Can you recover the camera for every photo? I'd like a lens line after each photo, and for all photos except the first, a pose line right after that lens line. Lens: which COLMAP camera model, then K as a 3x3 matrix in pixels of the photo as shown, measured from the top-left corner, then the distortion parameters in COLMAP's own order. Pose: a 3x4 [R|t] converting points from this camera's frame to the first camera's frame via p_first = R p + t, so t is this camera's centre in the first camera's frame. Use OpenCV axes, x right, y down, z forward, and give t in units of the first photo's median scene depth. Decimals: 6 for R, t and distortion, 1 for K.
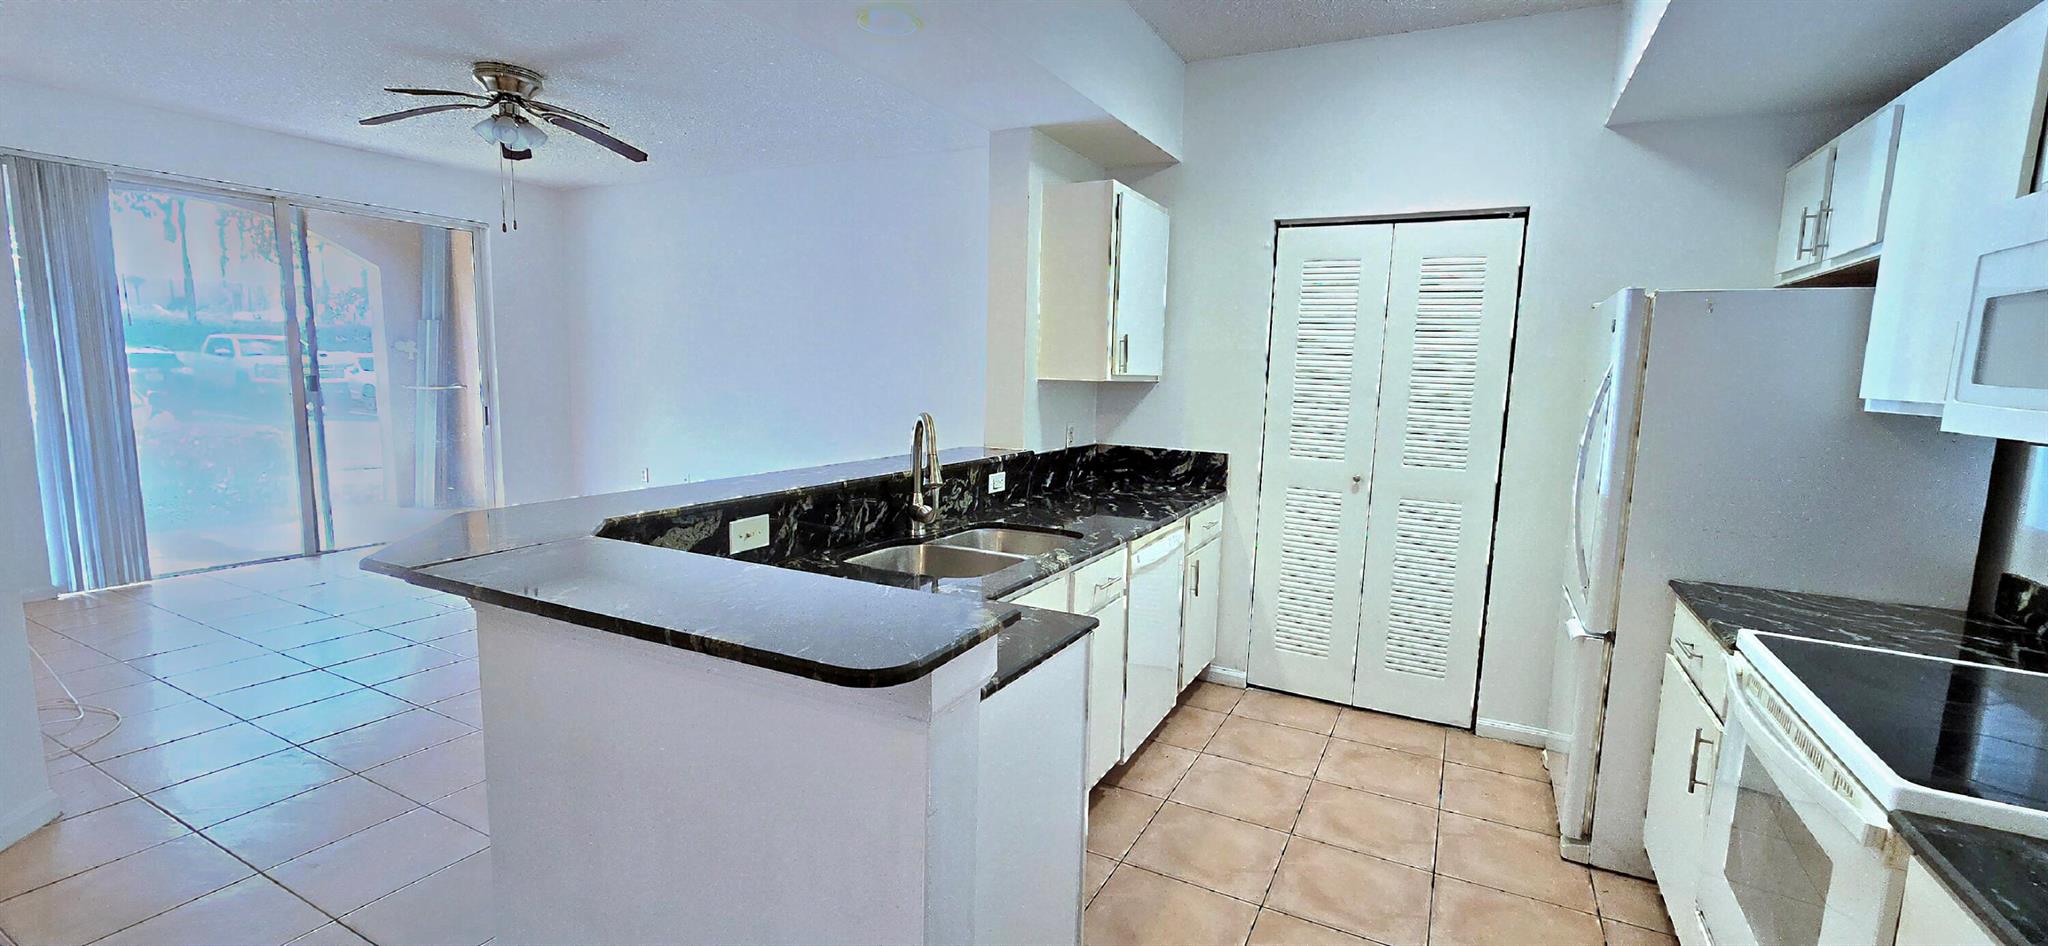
lens RADIAL K [[838.0, 0, 1054.4], [0, 838.0, 483.4], [0, 0, 1]] dist [-0.004897, -0.000168]
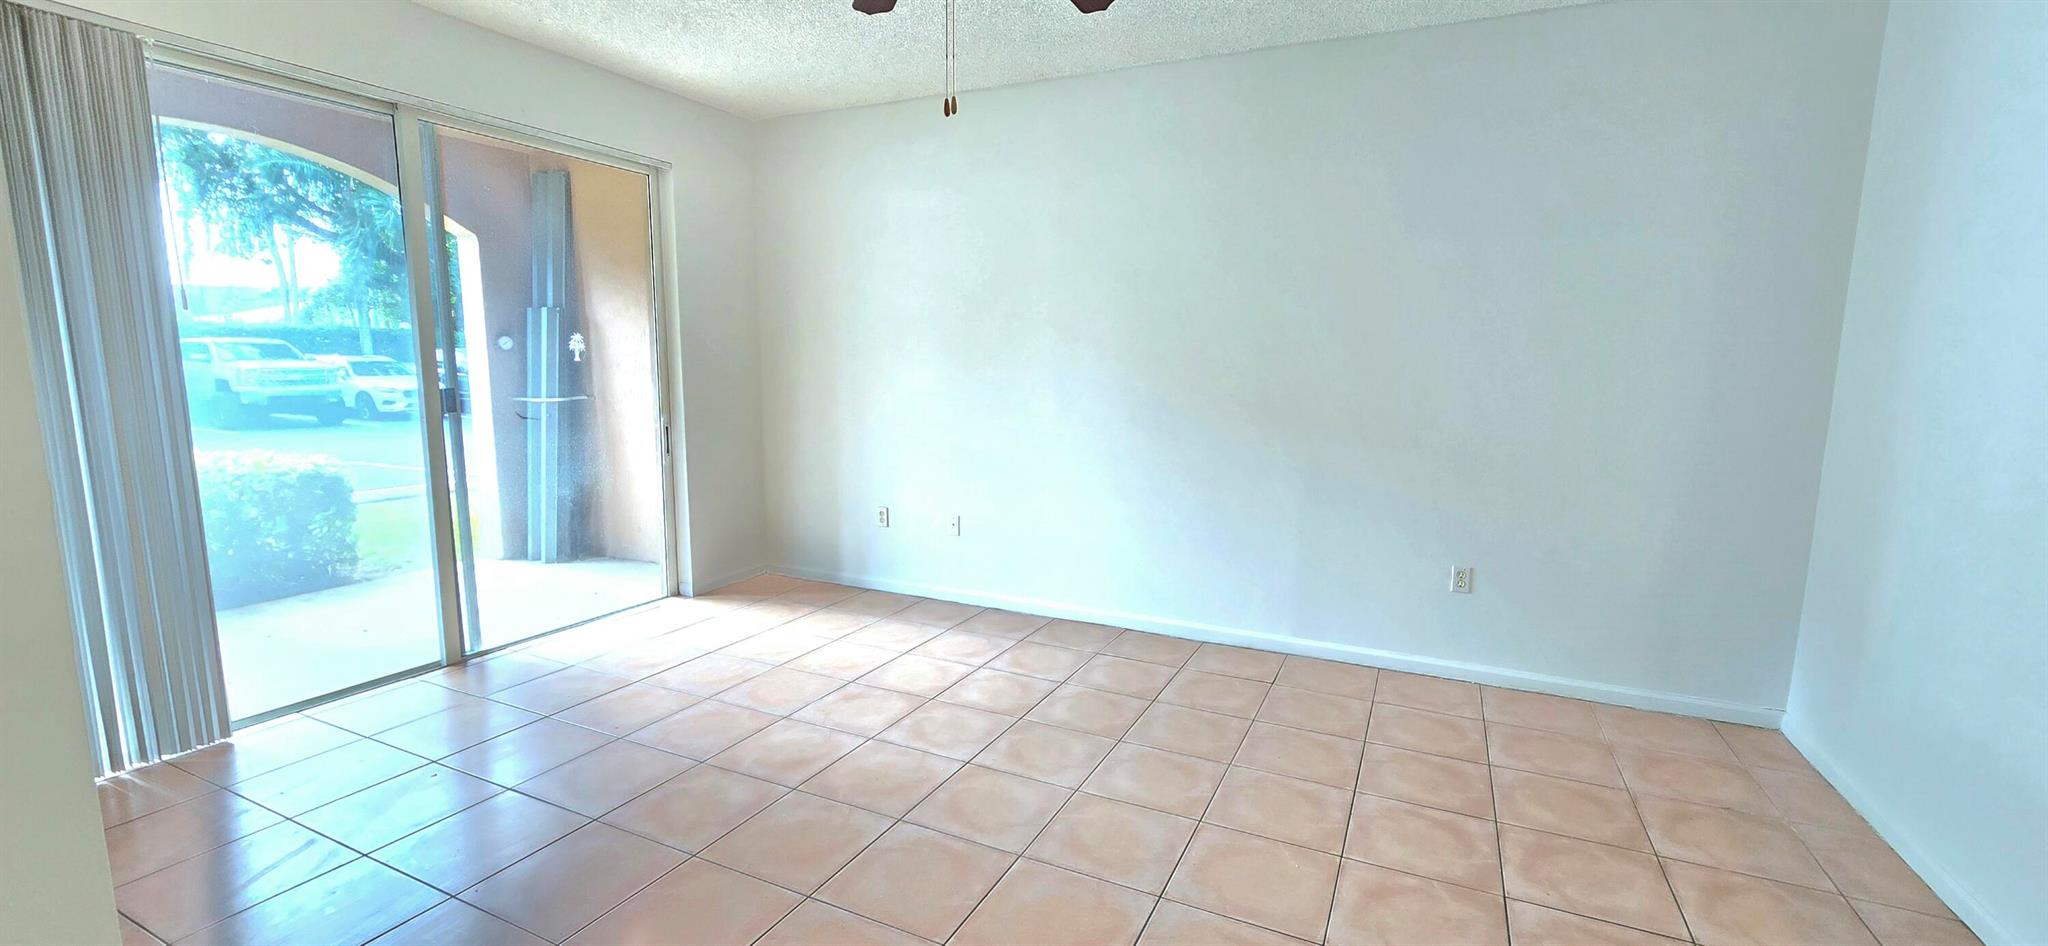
lens RADIAL K [[838.0, 0, 1054.4], [0, 838.0, 483.4], [0, 0, 1]] dist [-0.004897, -0.000168]
pose [[0.999366, -0.022429, 0.027650, -0.386842], [0.022139, 0.999697, 0.010748, -0.046079], [-0.027882, -0.010129, 0.999560, 0.294983]]
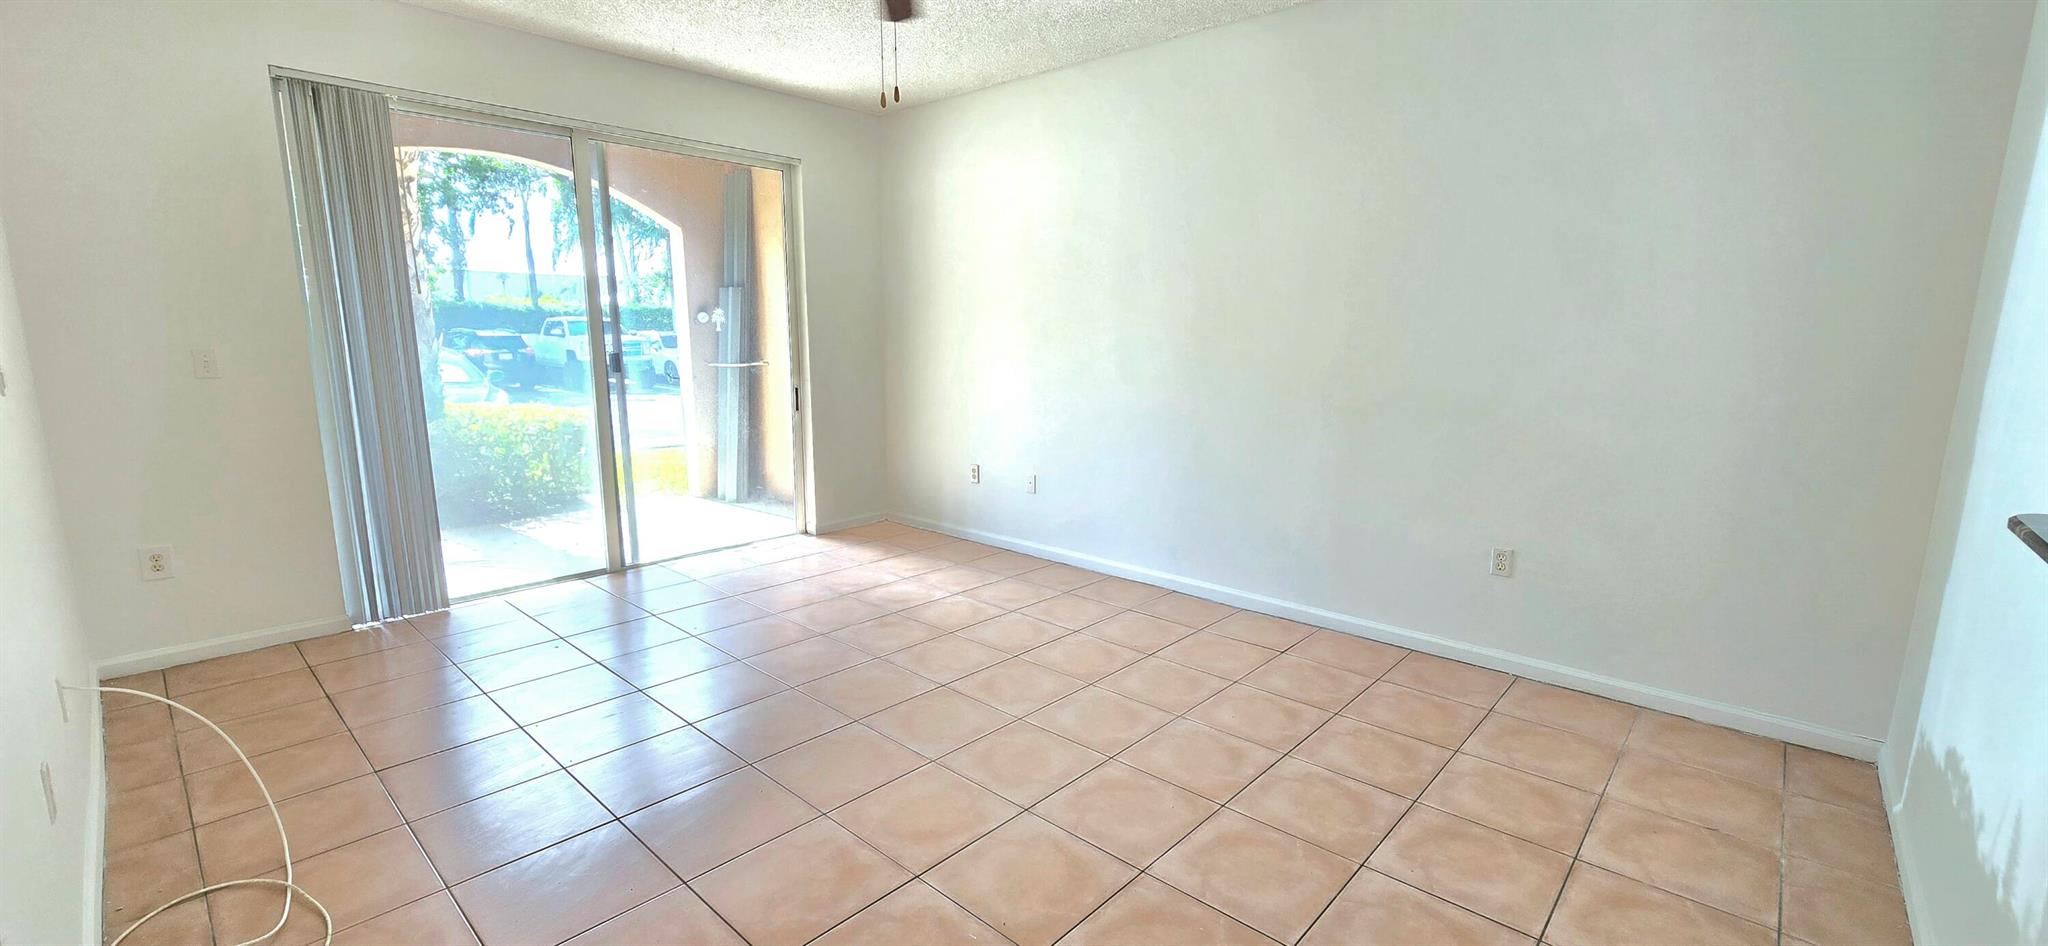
lens RADIAL K [[838.0, 0, 1054.4], [0, 838.0, 483.4], [0, 0, 1]] dist [-0.004897, -0.000168]
pose [[0.967198, 0.021421, -0.253118, -0.230253], [-0.011445, 0.999101, 0.040821, -0.035754], [0.253765, -0.036585, 0.966574, 0.275990]]
